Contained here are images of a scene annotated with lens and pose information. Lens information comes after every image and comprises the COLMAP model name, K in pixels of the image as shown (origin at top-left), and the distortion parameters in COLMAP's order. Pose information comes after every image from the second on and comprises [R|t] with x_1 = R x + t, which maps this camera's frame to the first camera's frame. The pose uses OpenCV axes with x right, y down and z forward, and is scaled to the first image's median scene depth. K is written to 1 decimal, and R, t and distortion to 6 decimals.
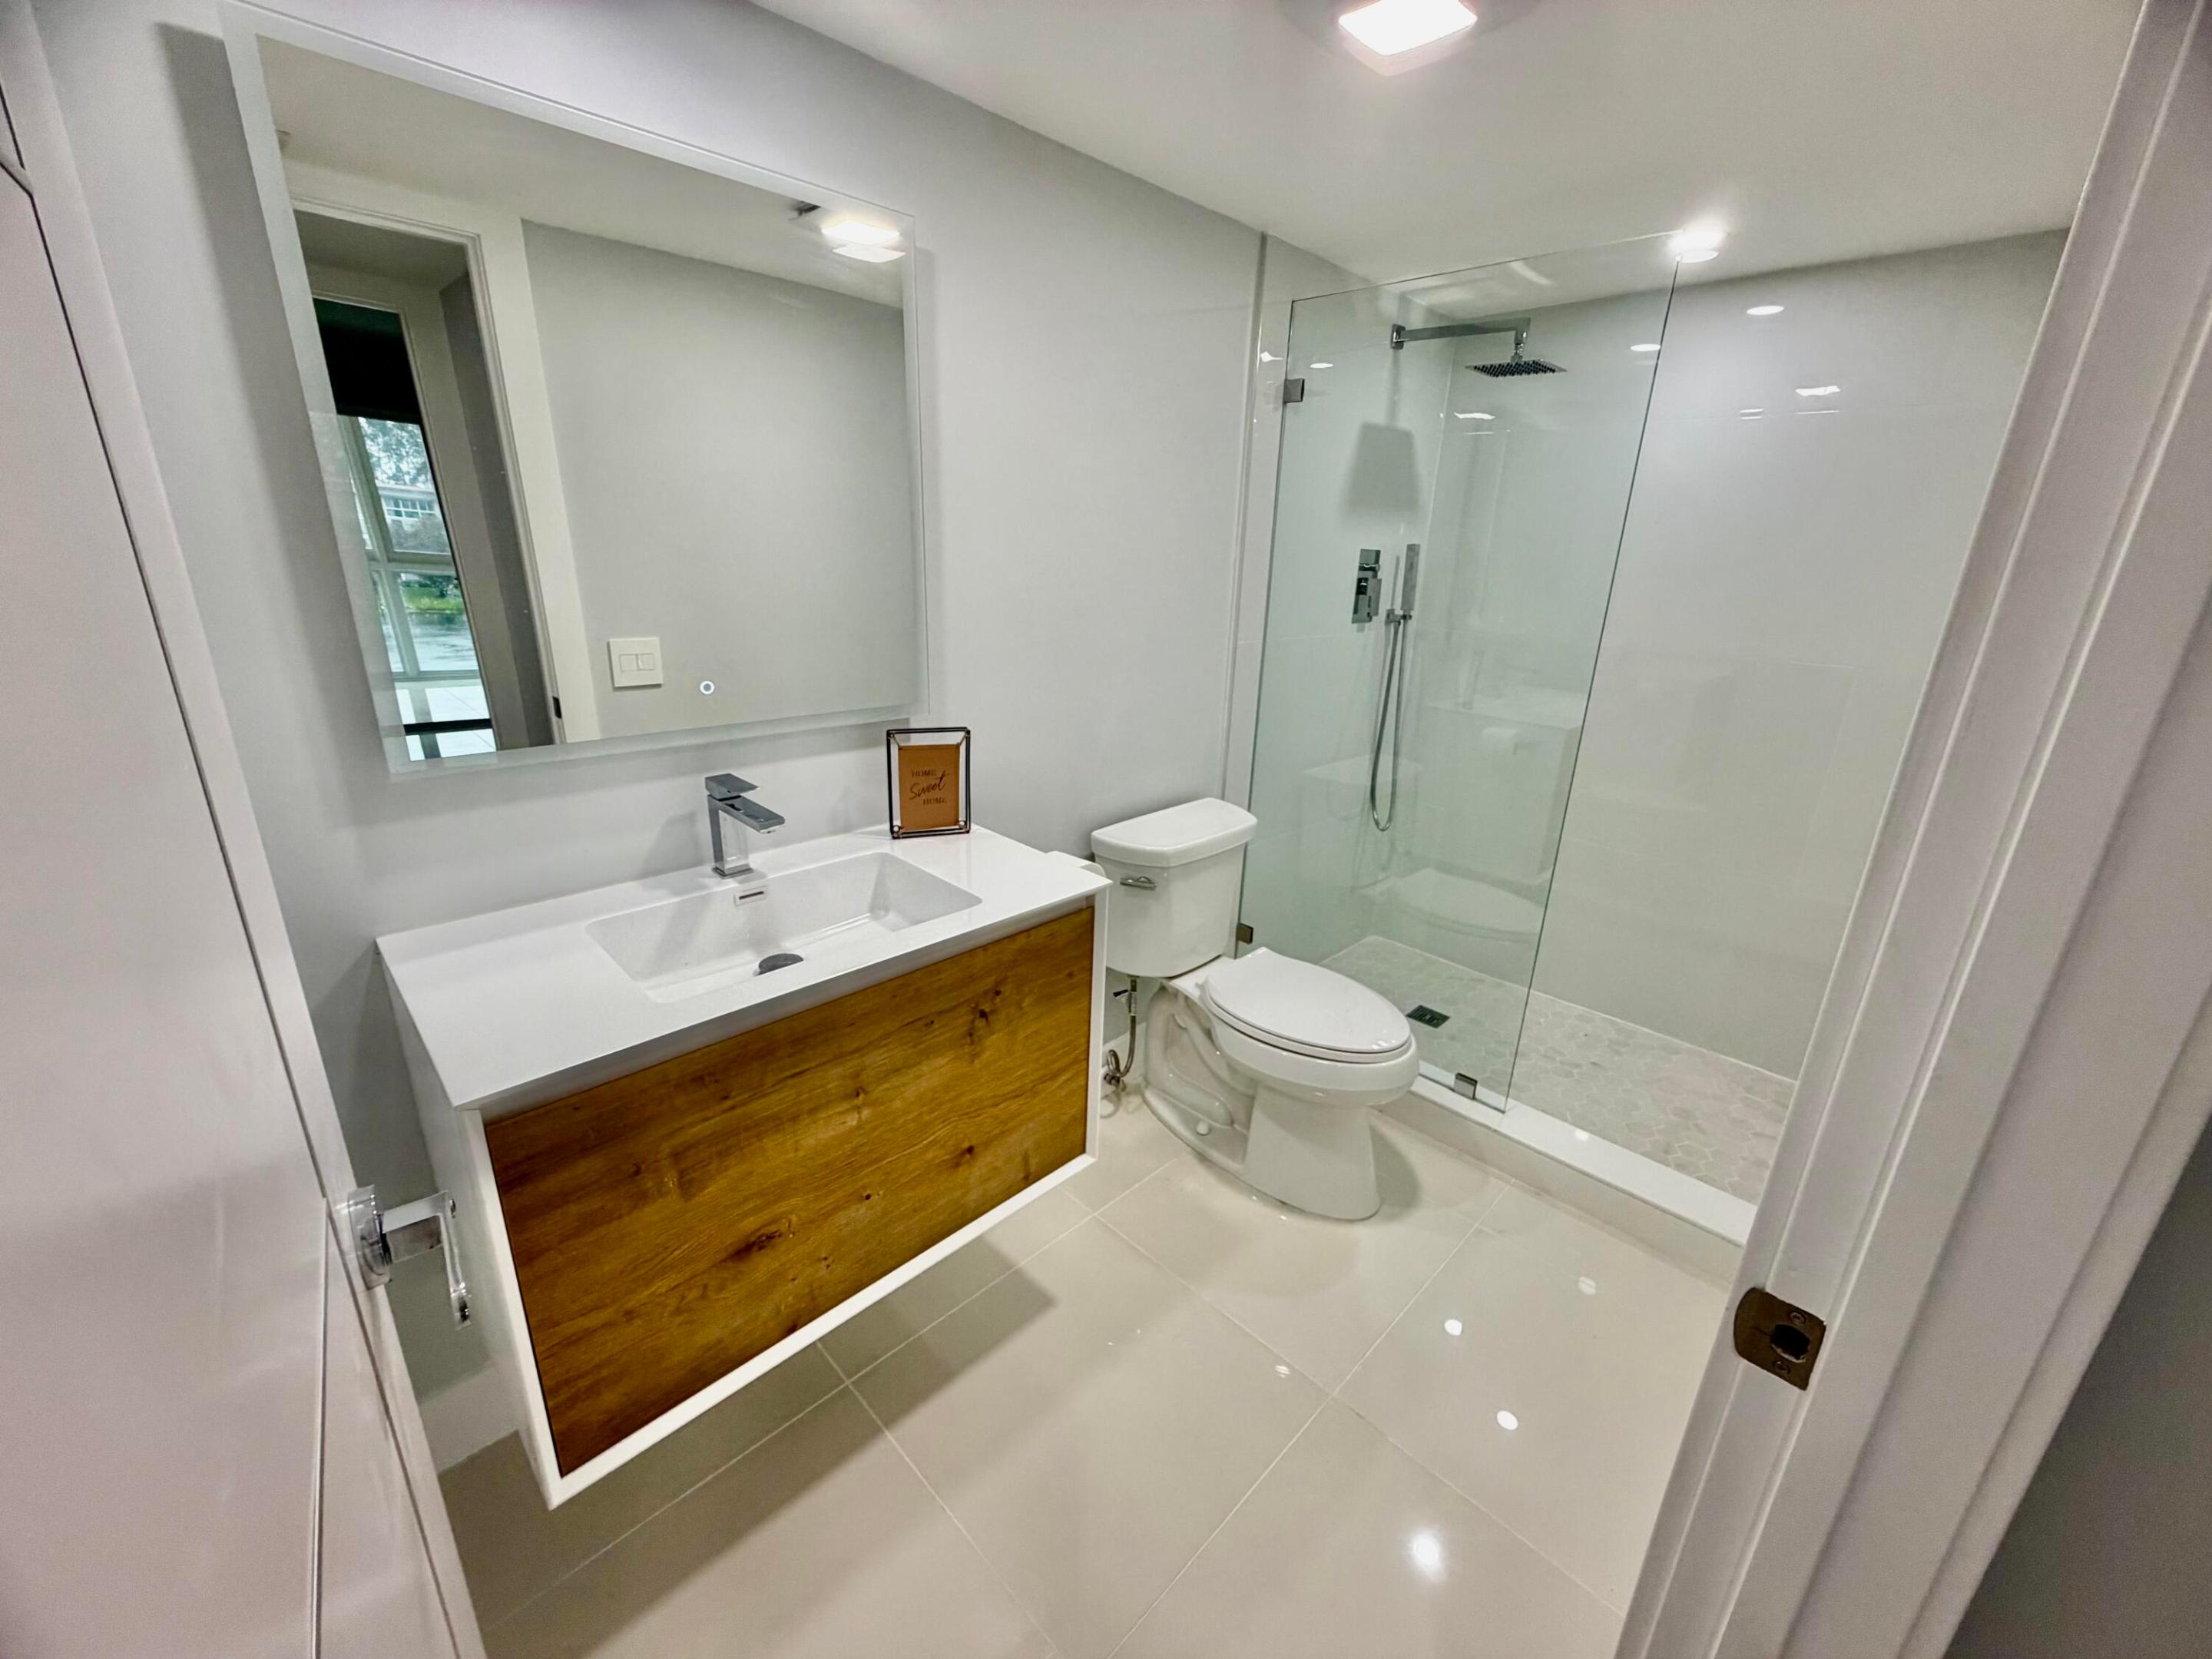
lens RADIAL K [[883.0, 0, 1107.6], [0, 883.0, 834.5], [0, 0, 1]] dist [0.000850, -0.000874]
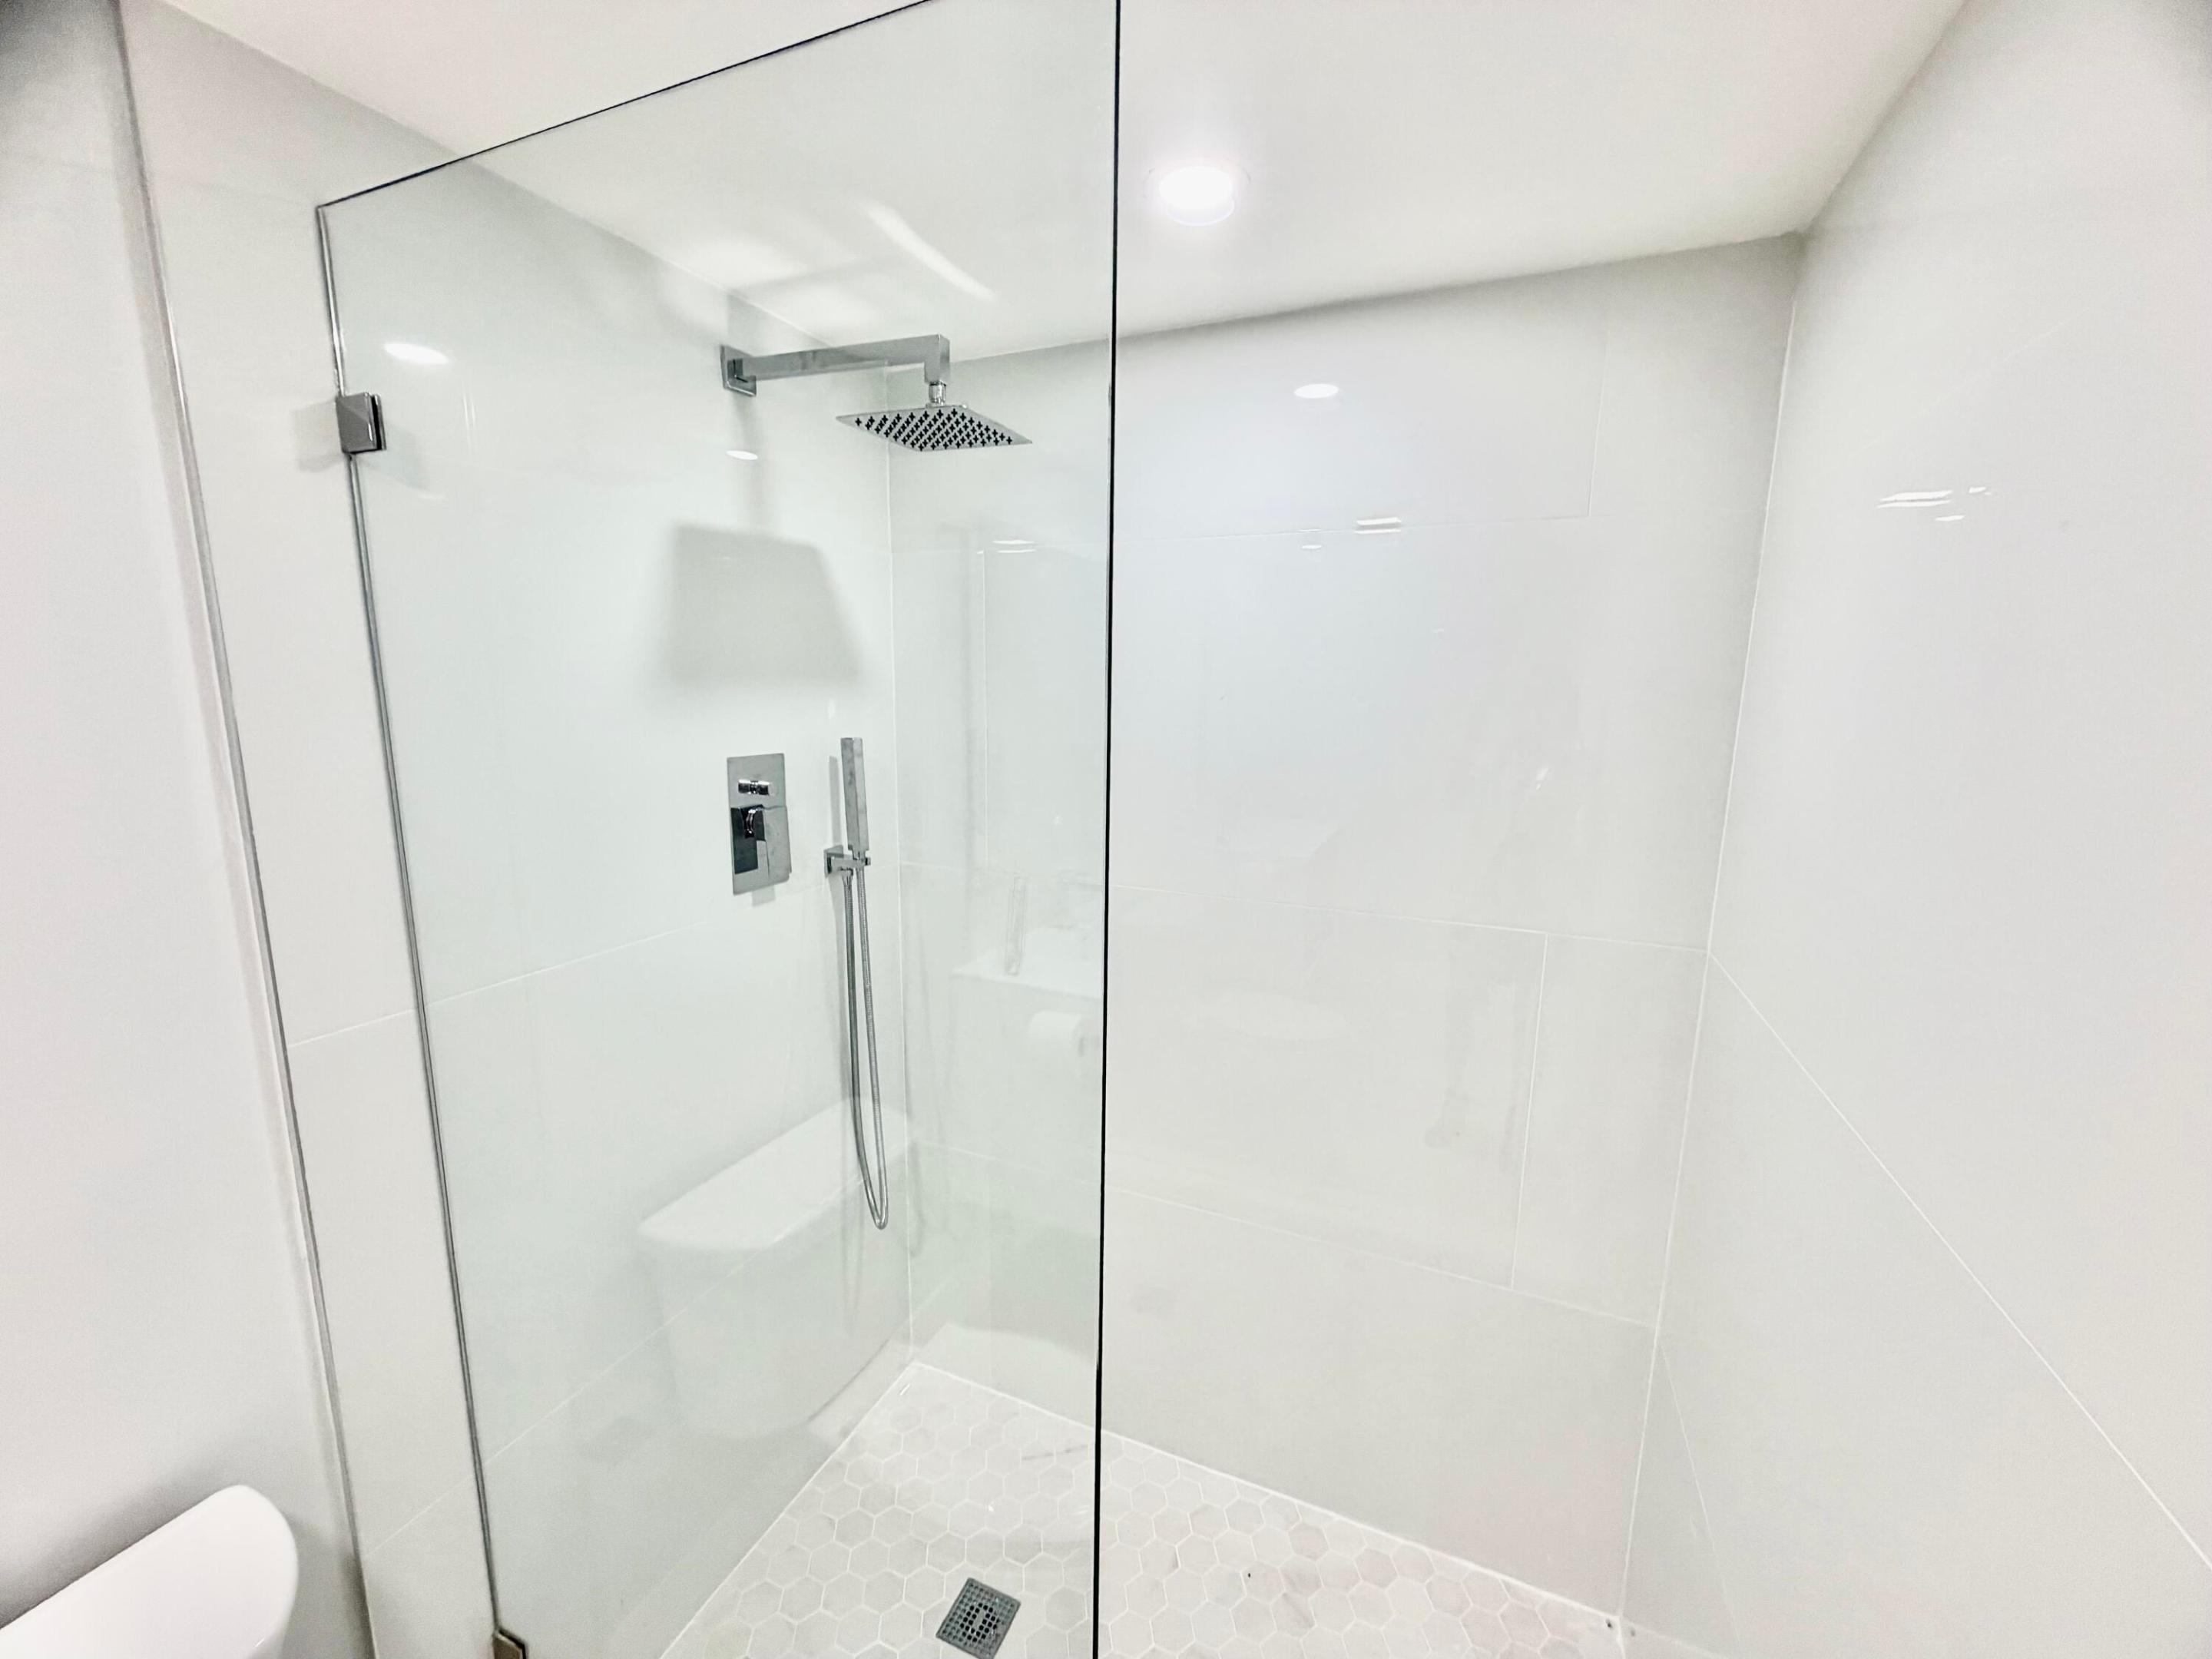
lens RADIAL K [[883.0, 0, 1107.6], [0, 883.0, 834.5], [0, 0, 1]] dist [0.000850, -0.000874]
pose [[0.927666, -0.085357, 0.363526, 0.317887], [0.132812, 0.985287, -0.107571, -0.205265], [-0.348995, 0.148070, 0.925353, 0.476718]]
